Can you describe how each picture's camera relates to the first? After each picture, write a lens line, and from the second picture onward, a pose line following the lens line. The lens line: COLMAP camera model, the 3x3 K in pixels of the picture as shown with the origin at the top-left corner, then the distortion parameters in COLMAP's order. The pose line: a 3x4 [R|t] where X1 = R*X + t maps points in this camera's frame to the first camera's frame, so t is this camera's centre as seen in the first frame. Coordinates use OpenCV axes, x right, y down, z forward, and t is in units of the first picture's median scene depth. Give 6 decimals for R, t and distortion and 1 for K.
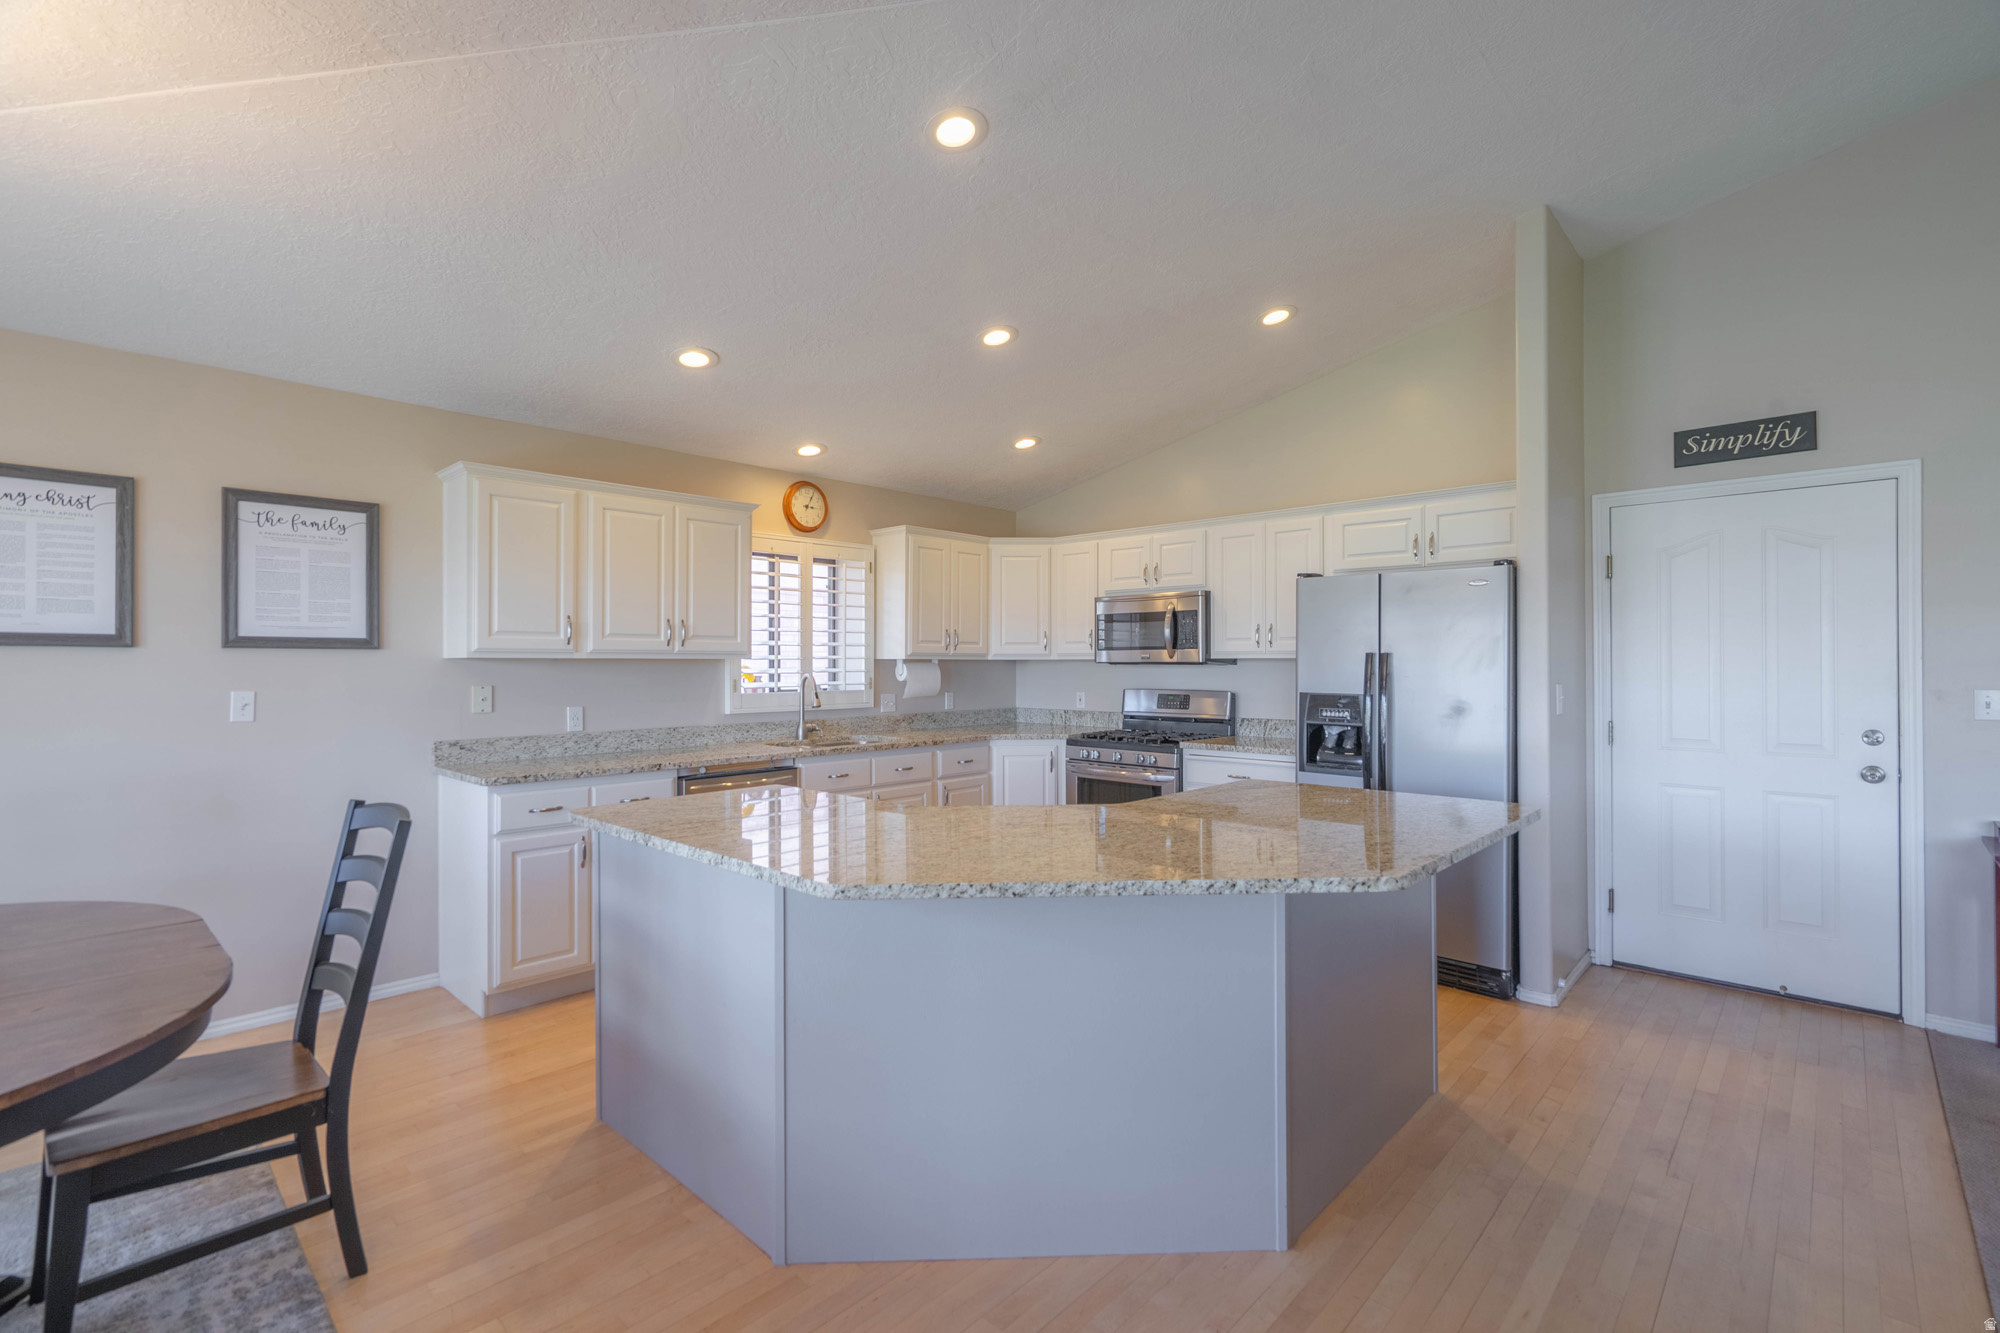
lens RADIAL K [[906.5, 0, 1004.1], [0, 906.5, 679.0], [0, 0, 1]] dist [0.001635, 0.000603]
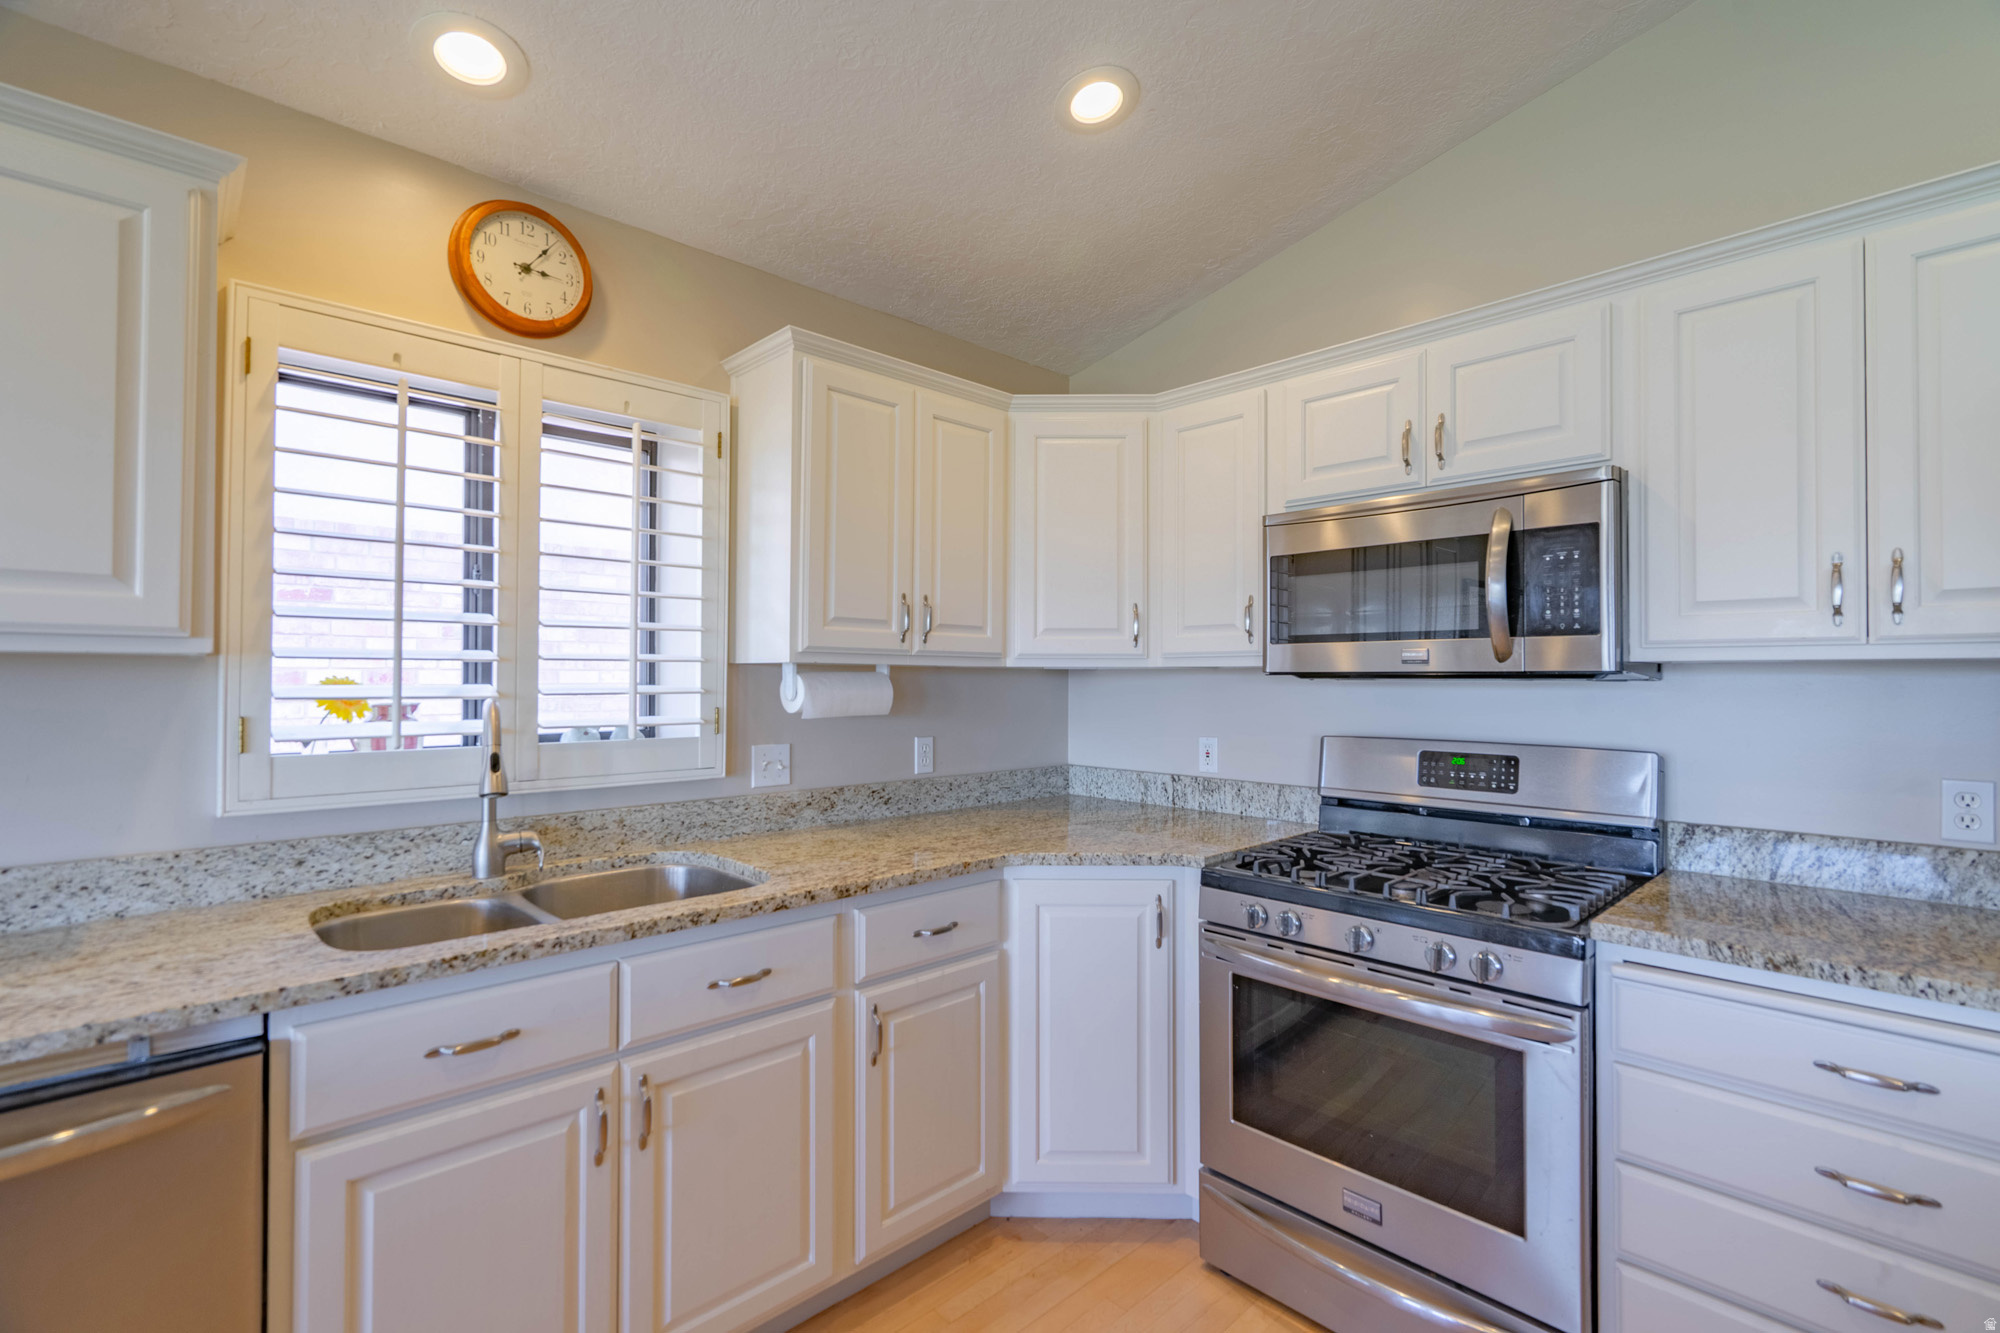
lens RADIAL K [[915.2, 0, 989.5], [0, 915.2, 674.5], [0, 0, 1]] dist [0.001508, 0.000270]
pose [[0.997350, 0.003542, -0.072668, 0.008250], [-0.005173, 0.999739, -0.022265, -0.008665], [0.072571, 0.022582, 0.997108, 0.650442]]
